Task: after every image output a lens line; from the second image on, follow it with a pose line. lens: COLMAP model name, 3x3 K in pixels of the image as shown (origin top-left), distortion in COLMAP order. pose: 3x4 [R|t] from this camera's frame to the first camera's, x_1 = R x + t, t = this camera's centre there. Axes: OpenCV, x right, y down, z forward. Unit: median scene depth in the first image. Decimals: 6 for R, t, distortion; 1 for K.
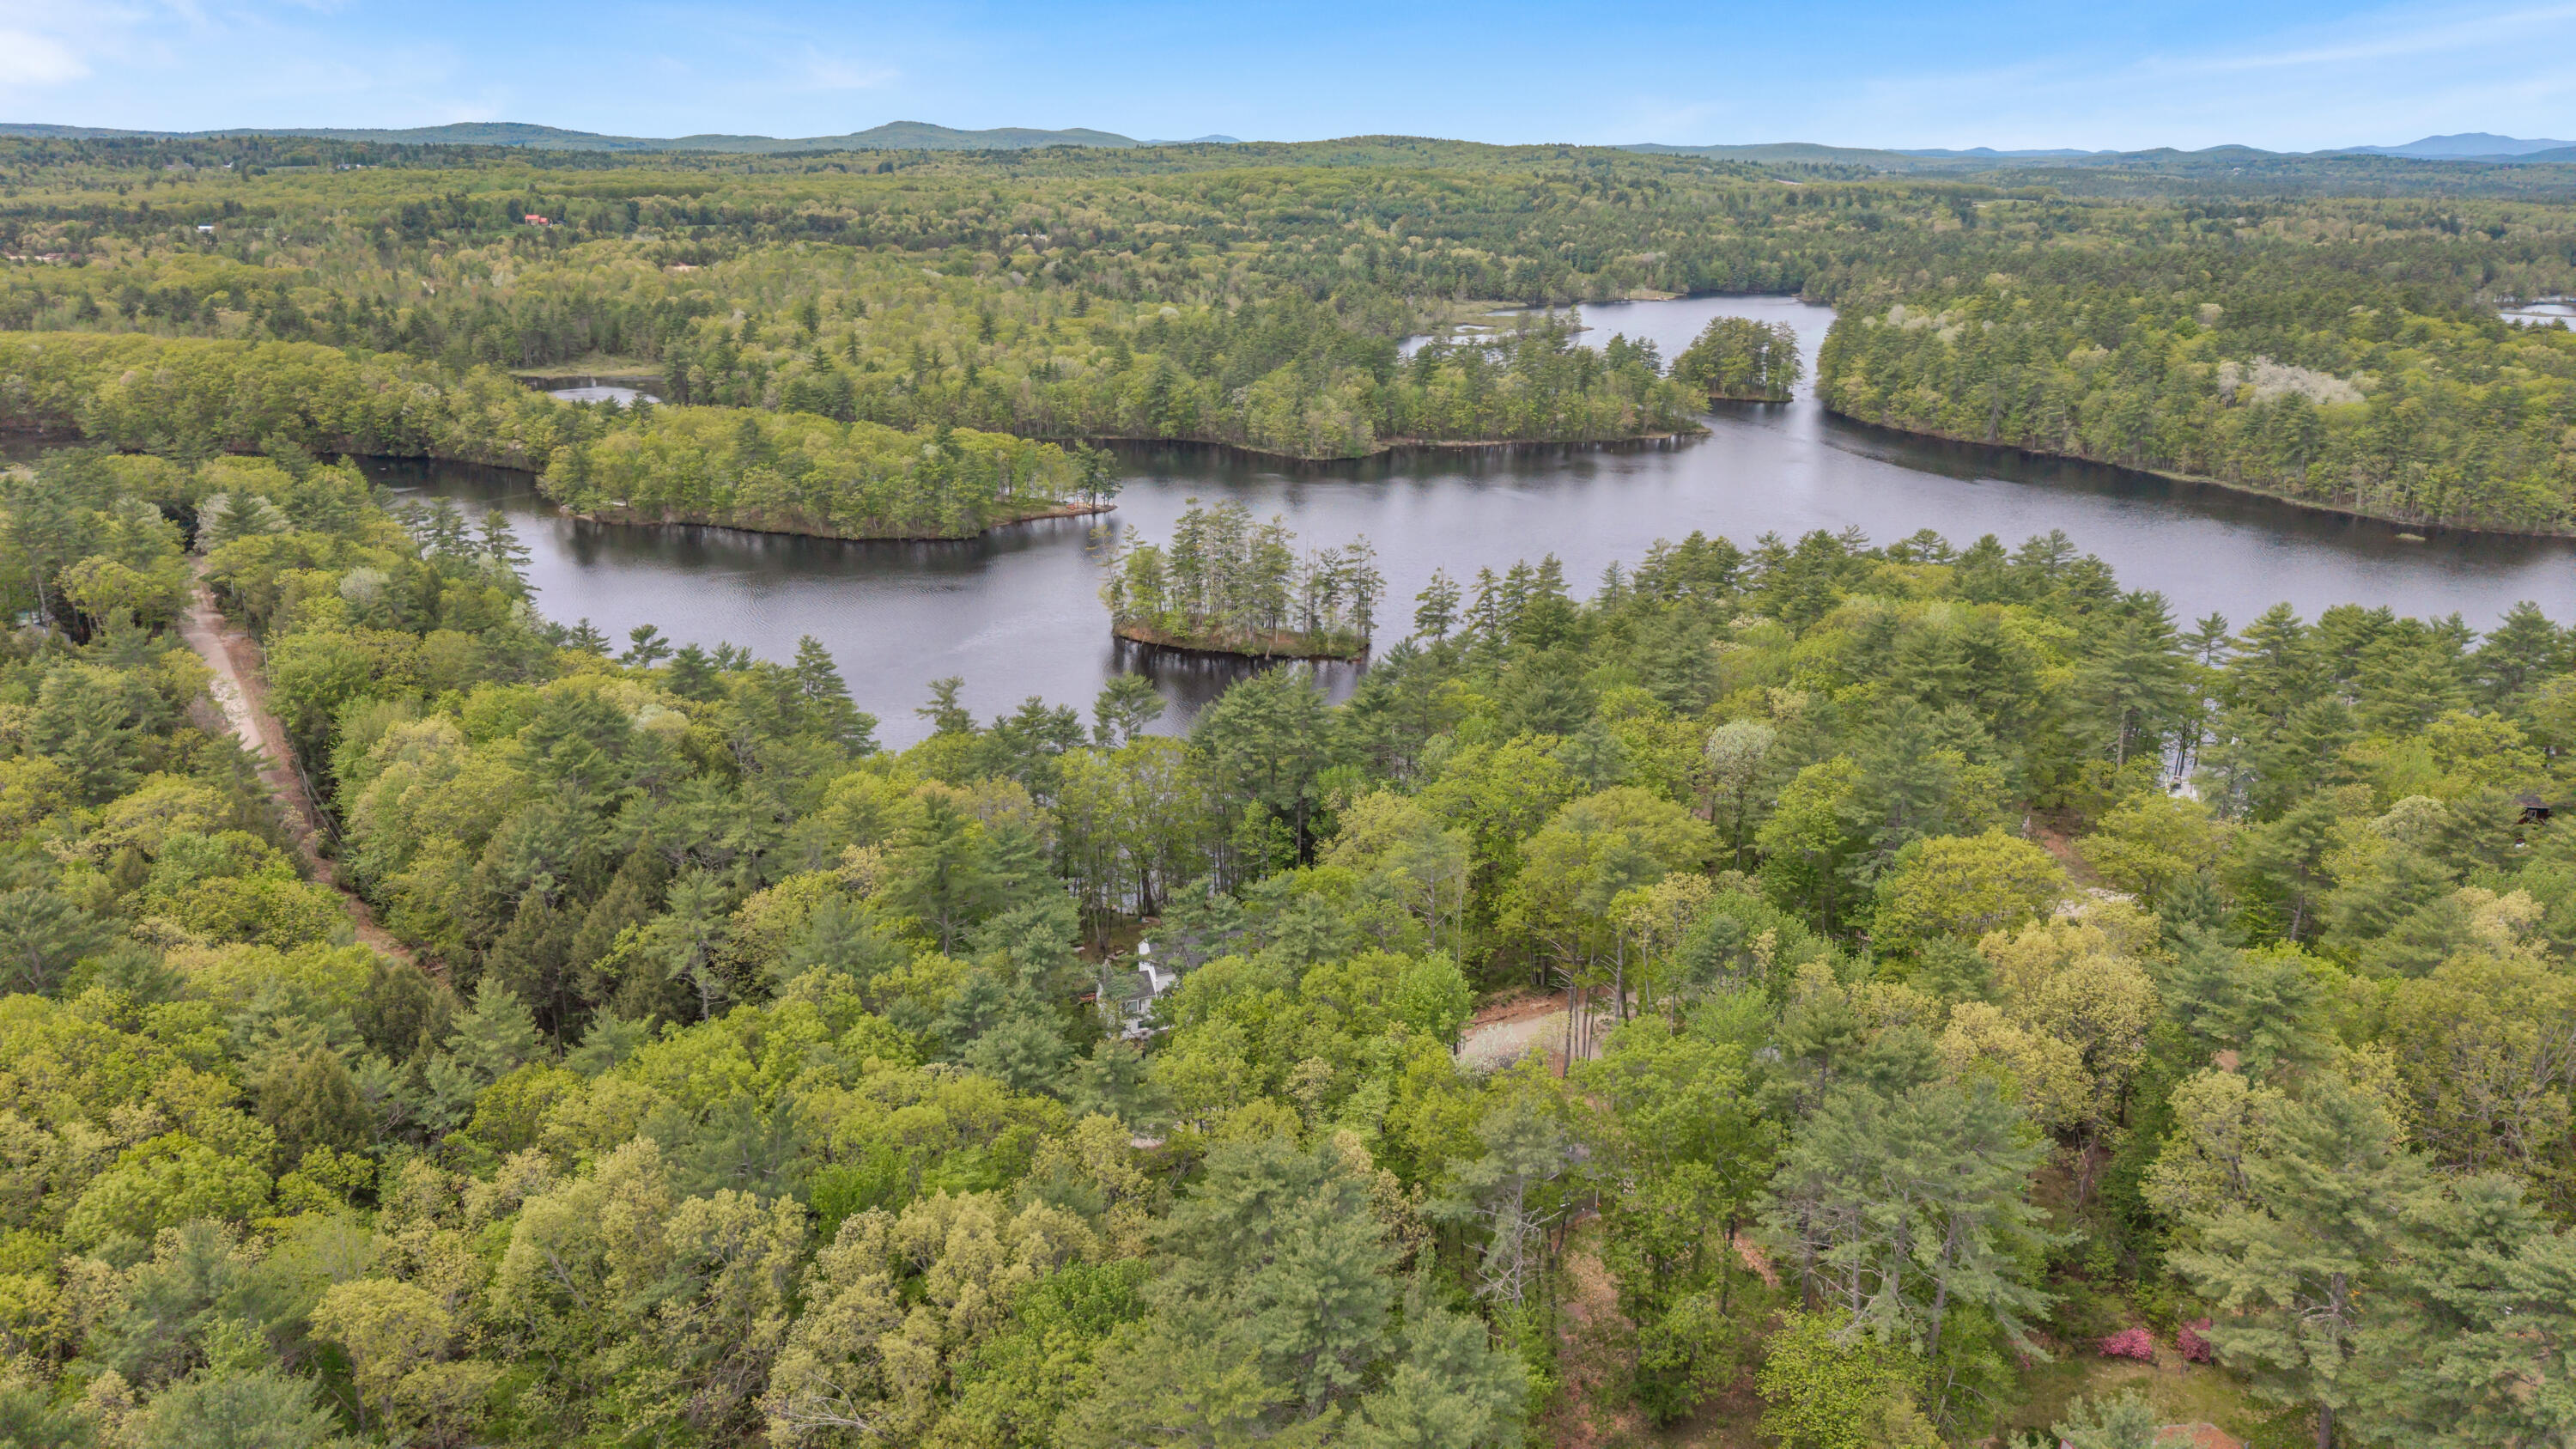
lens RADIAL K [[1720.0, 0, 1284.2], [0, 1720.0, 724.5], [0, 0, 1]] dist [-0.007637, -0.003570]
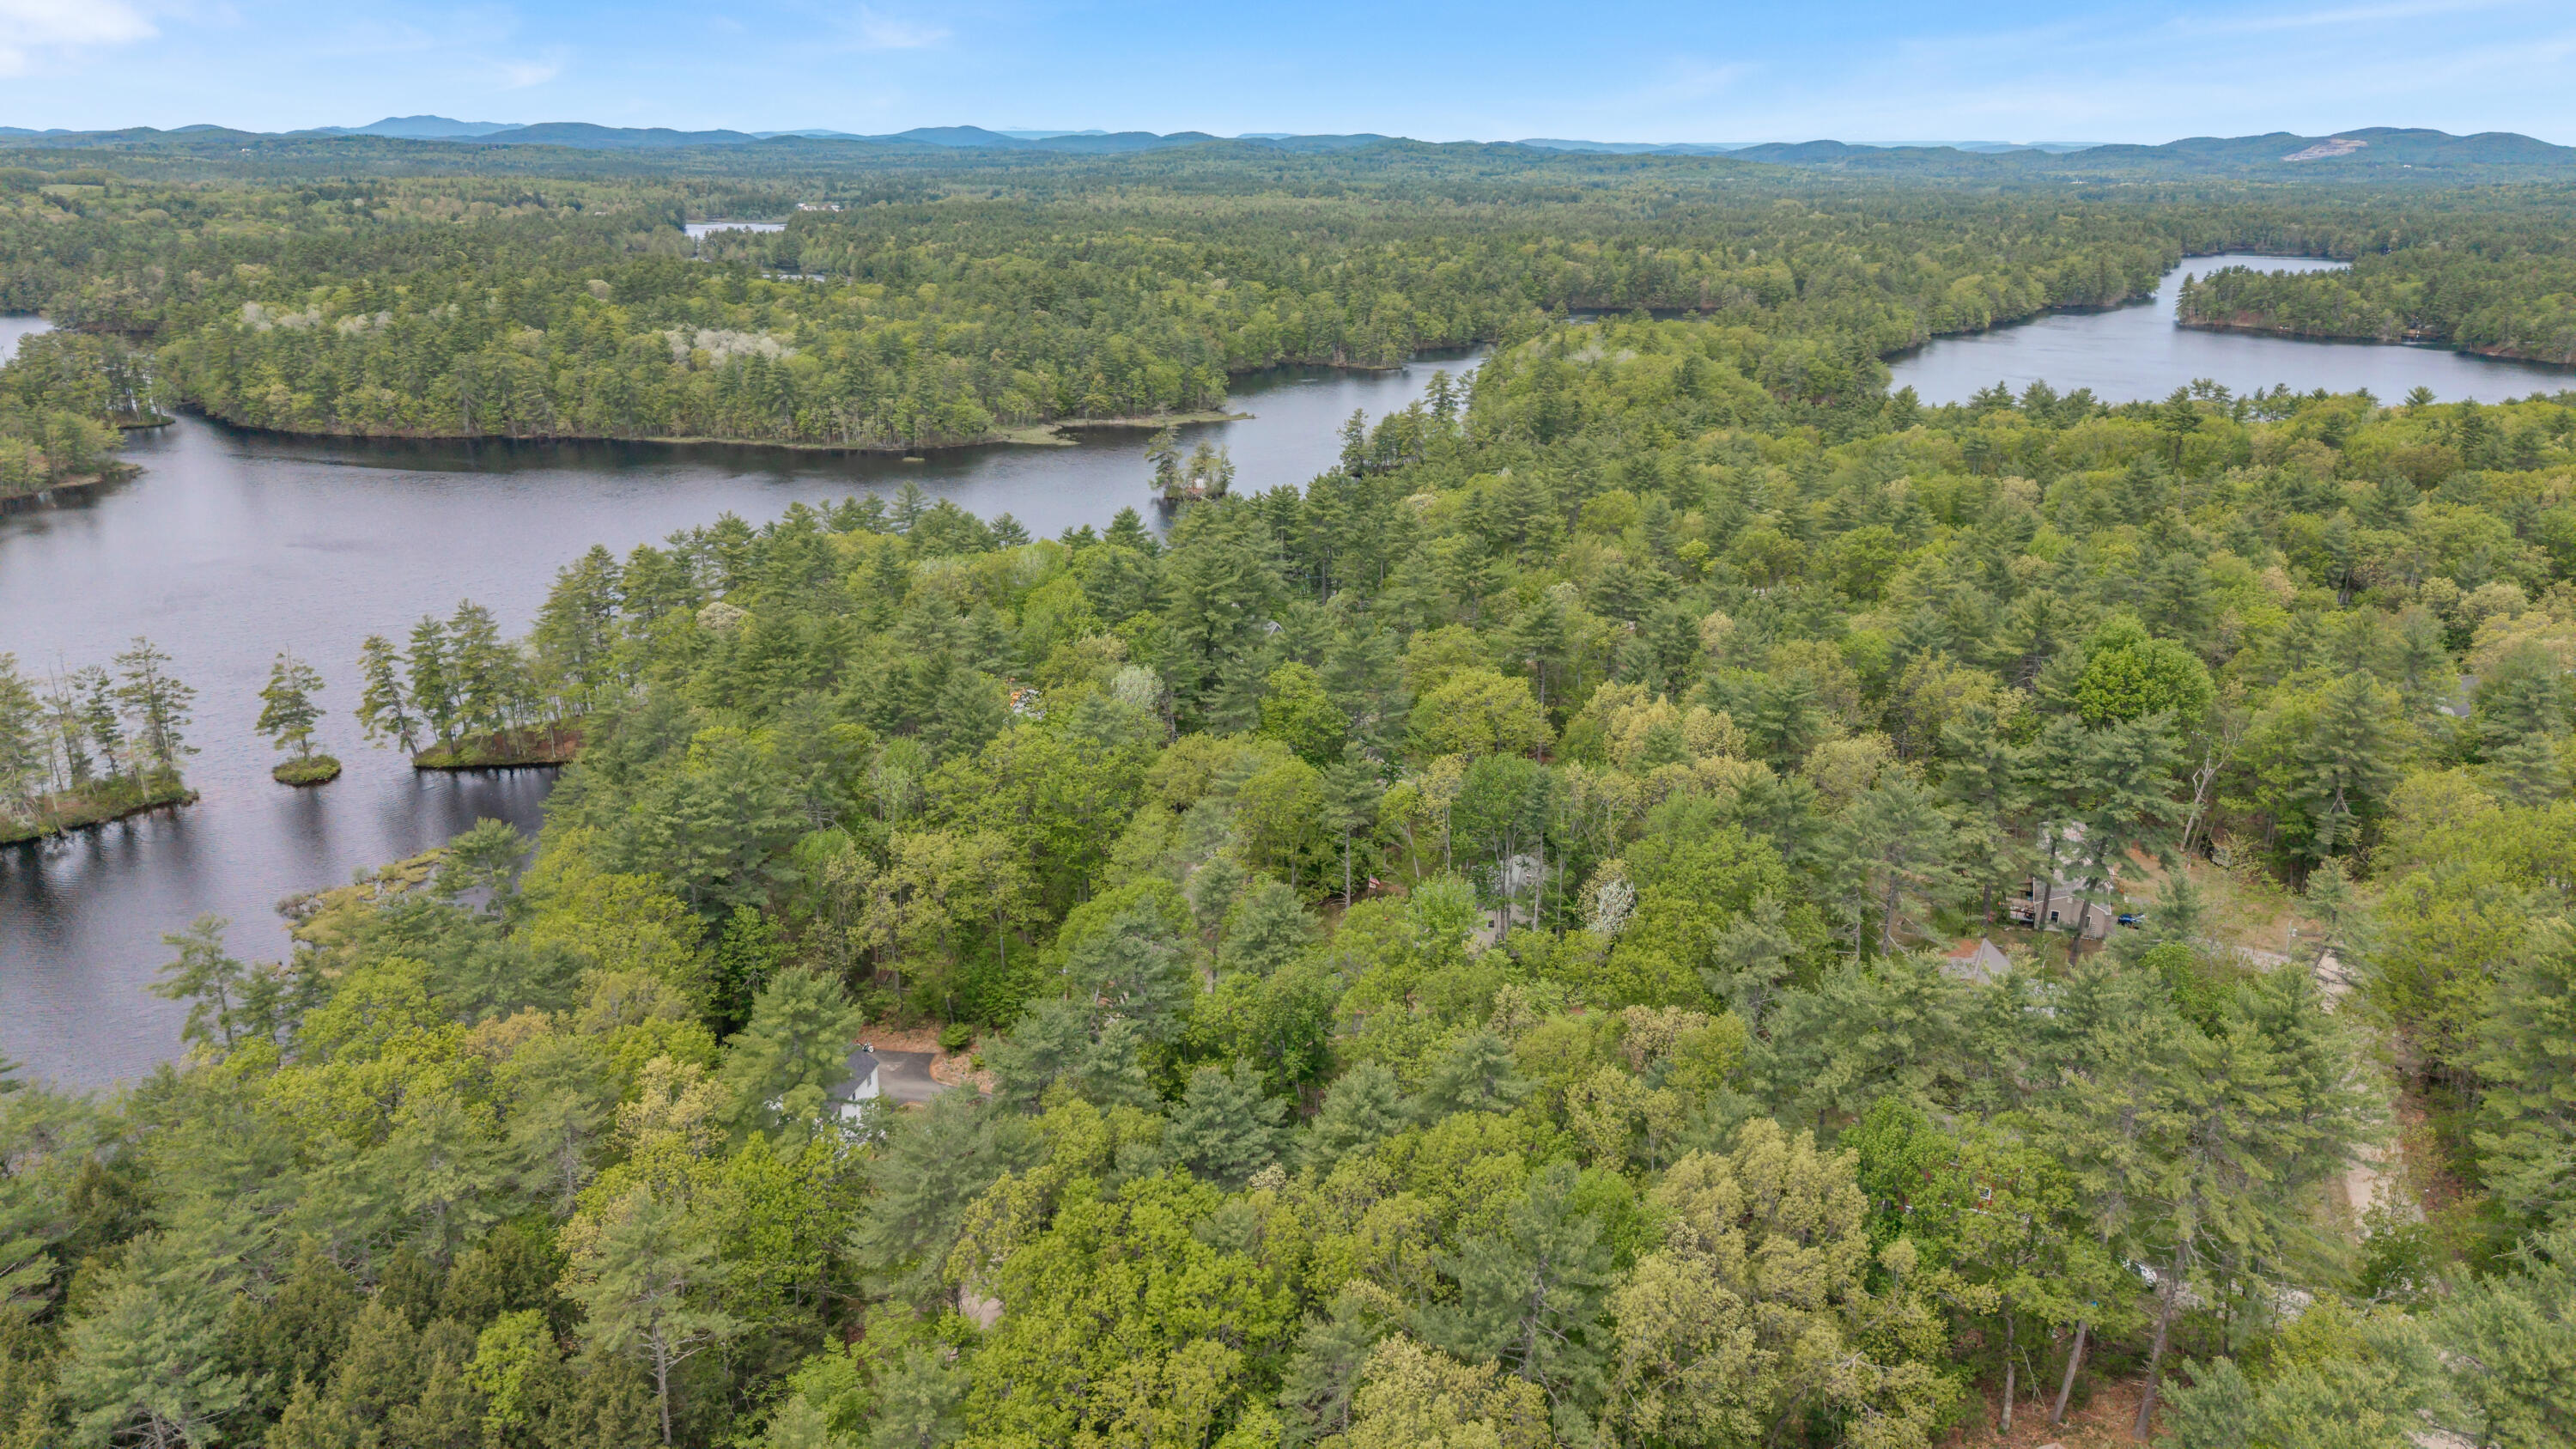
lens RADIAL K [[1720.0, 0, 1291.1], [0, 1720.0, 729.4], [0, 0, 1]] dist [-0.007637, -0.003570]
pose [[0.518241, -0.267959, 0.812173, -0.482626], [0.258017, 0.954387, 0.150241, -0.084392], [-0.815386, 0.131693, 0.563740, 0.263884]]
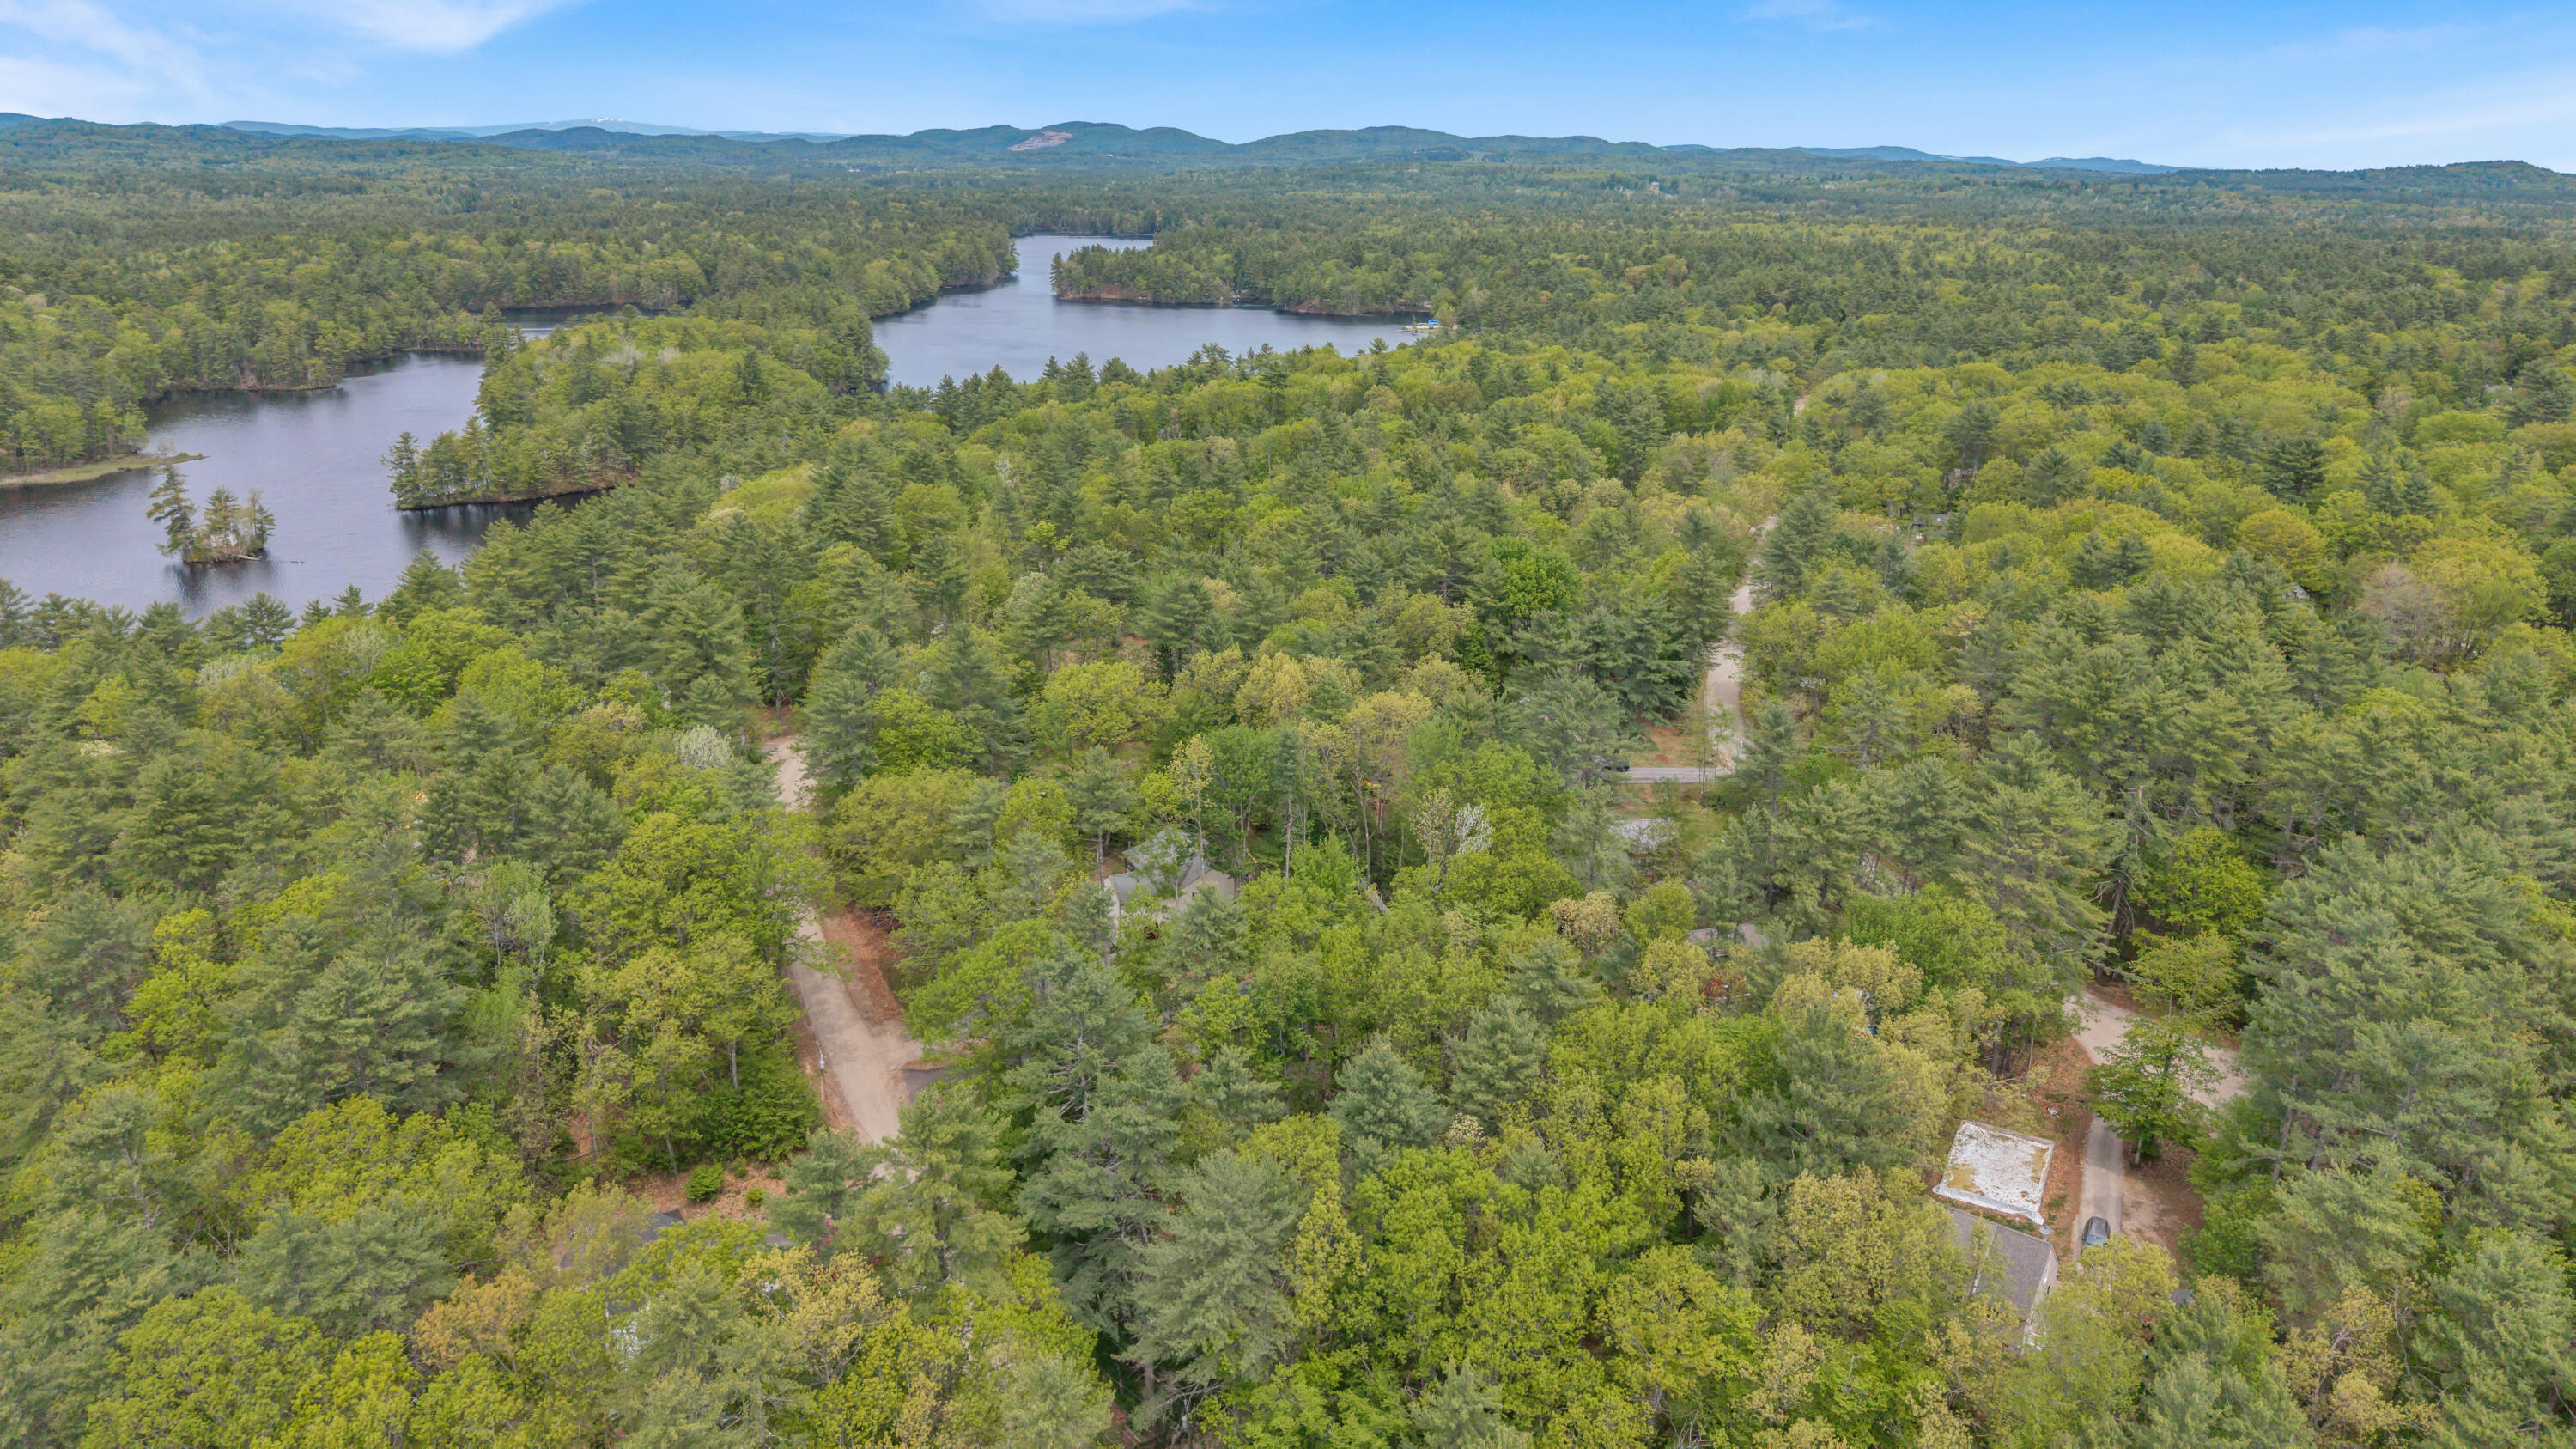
lens RADIAL K [[1720.0, 0, 1285.0], [0, 1720.0, 723.6], [0, 0, 1]] dist [-0.007637, -0.003570]
pose [[-0.109067, -0.312639, 0.943590, -0.491685], [0.291468, 0.897471, 0.331048, -0.096436], [-0.950342, 0.311133, -0.006761, 0.300930]]
